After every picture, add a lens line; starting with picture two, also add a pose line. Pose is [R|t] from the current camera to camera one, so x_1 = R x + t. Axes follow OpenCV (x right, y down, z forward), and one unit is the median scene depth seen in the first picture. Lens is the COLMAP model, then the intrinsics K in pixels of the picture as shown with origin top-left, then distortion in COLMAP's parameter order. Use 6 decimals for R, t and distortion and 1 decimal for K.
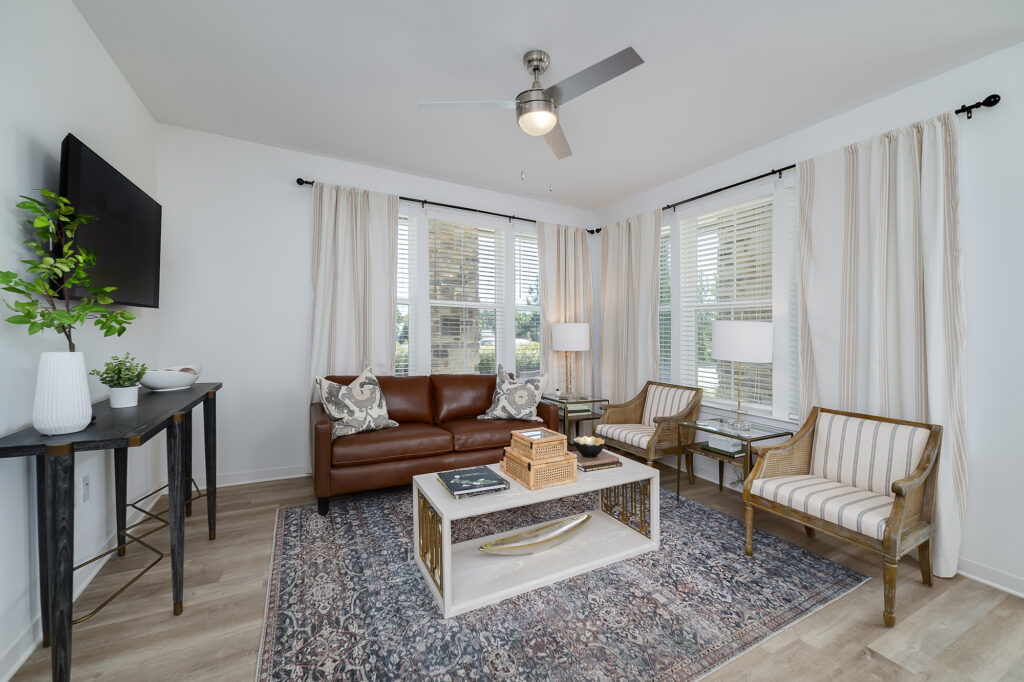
lens RADIAL K [[479.2, 0, 512.2], [0, 479.2, 353.0], [0, 0, 1]] dist [0.000470, 0.000357]
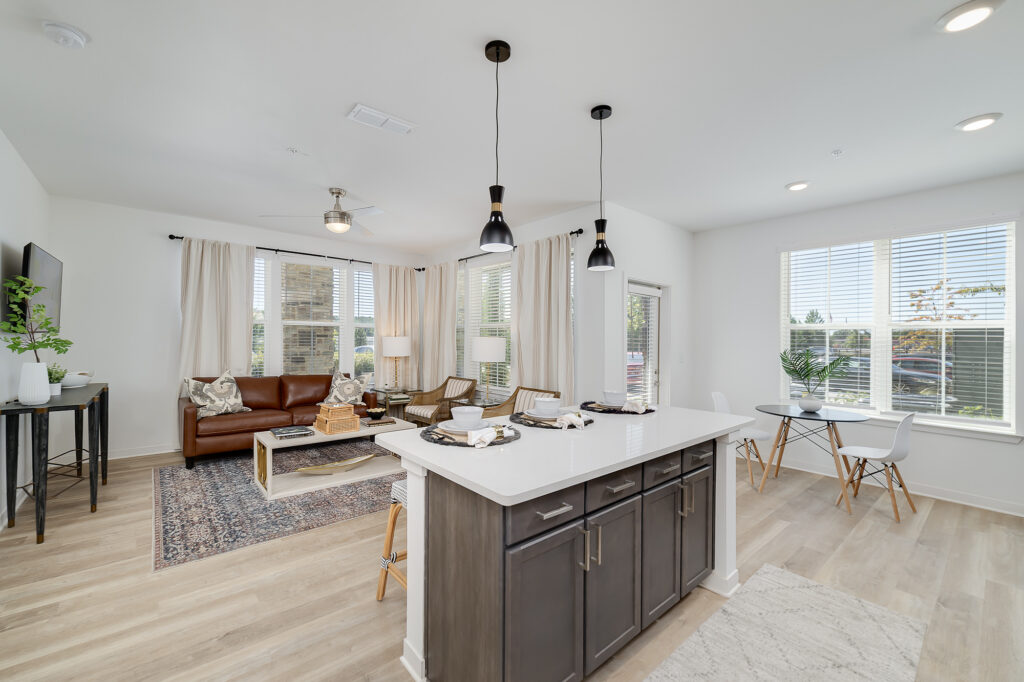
lens RADIAL K [[414.6, 0, 512.0], [0, 414.6, 341.0], [0, 0, 1]] dist [0.001068, 0.000445]
pose [[0.957422, -0.005049, 0.288648, 0.174644], [0.016548, 0.999163, -0.037411, 0.002083], [-0.288218, 0.040595, 0.956704, -0.483987]]
